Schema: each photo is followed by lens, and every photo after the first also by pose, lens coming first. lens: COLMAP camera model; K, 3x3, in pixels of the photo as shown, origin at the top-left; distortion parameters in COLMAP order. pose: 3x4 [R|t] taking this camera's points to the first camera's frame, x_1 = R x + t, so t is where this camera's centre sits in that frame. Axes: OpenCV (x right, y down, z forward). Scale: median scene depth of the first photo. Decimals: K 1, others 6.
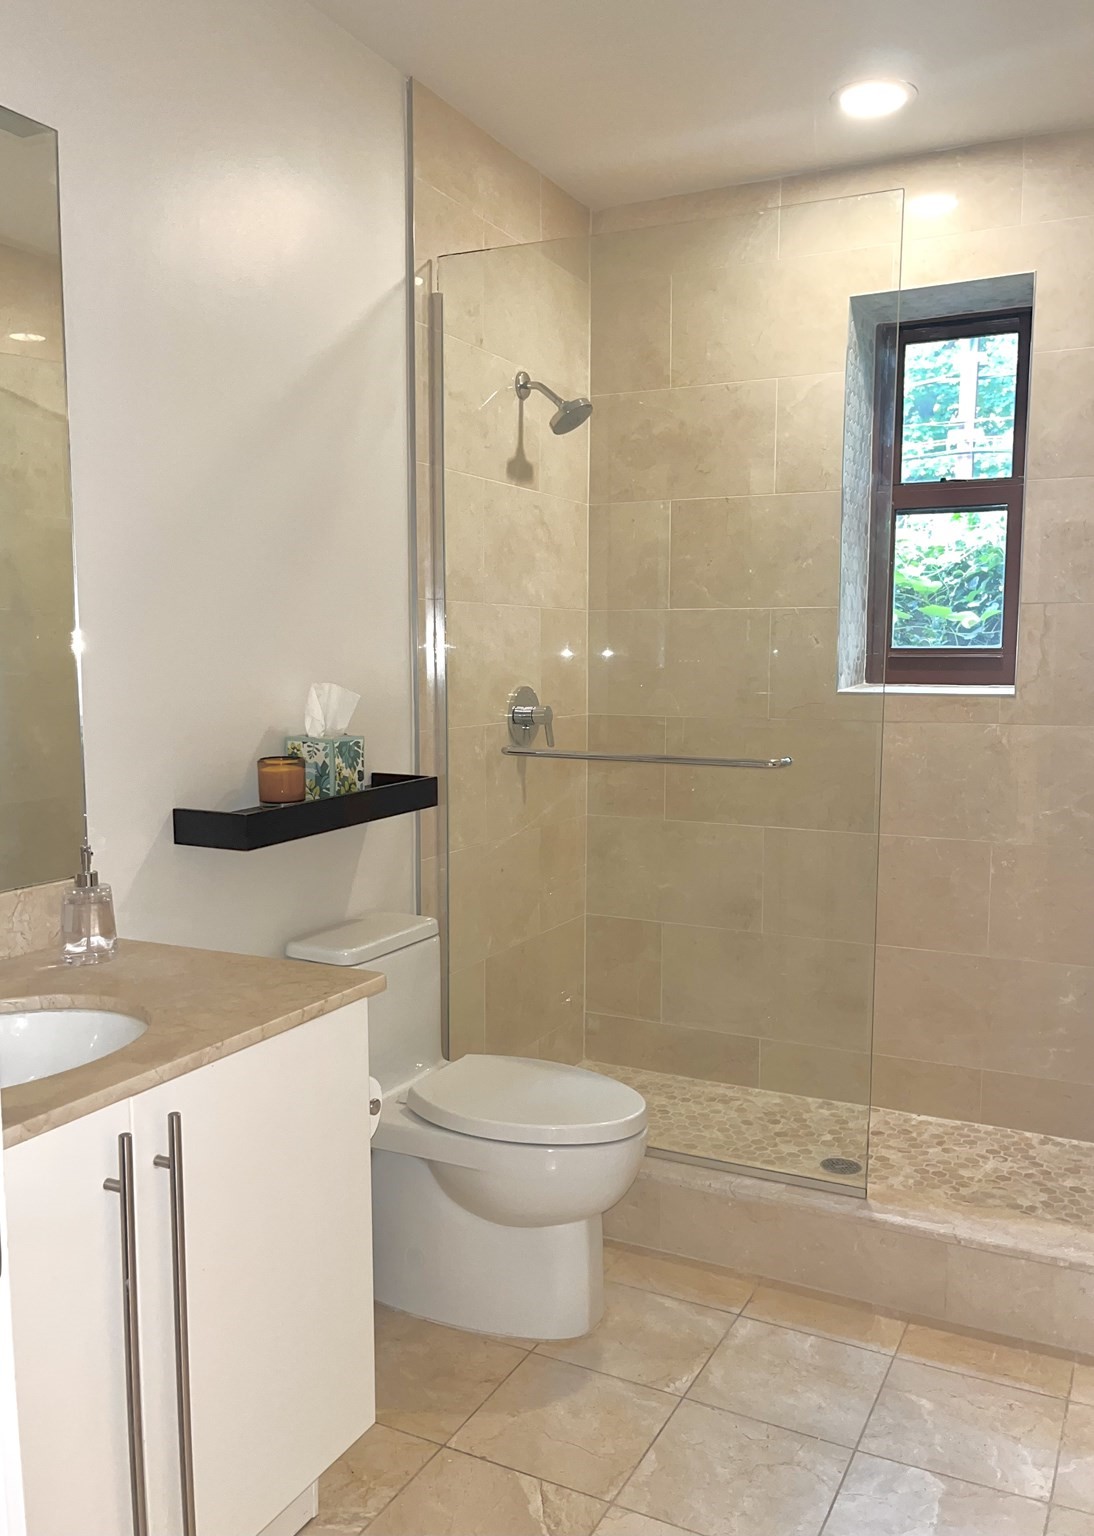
lens RADIAL K [[1230.4, 0, 548.9], [0, 1230.4, 783.2], [0, 0, 1]] dist [-0.031506, -0.025671]
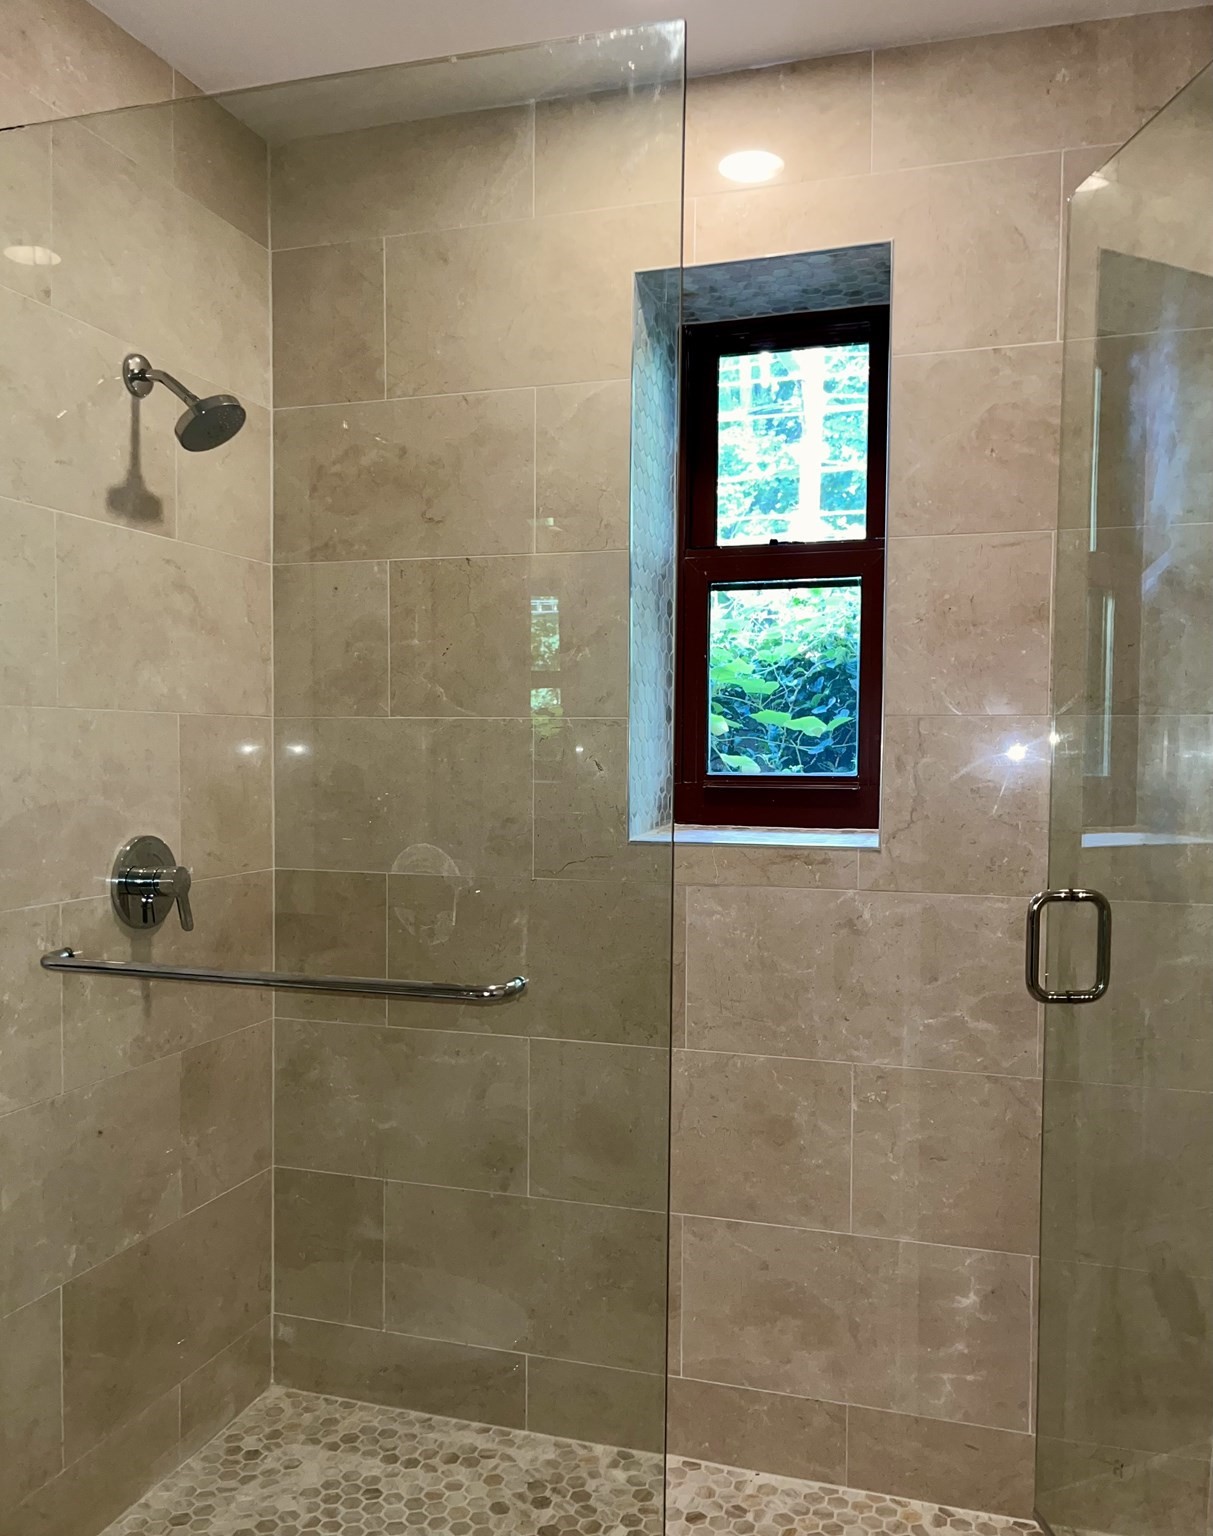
lens RADIAL K [[1282.5, 0, 604.2], [0, 1282.5, 761.4], [0, 0, 1]] dist [-0.055622, -0.012743]
pose [[0.986471, 0.004043, 0.163888, 0.106305], [0.011766, 0.995371, -0.095382, -0.051473], [-0.163515, 0.096019, 0.981857, 0.303861]]
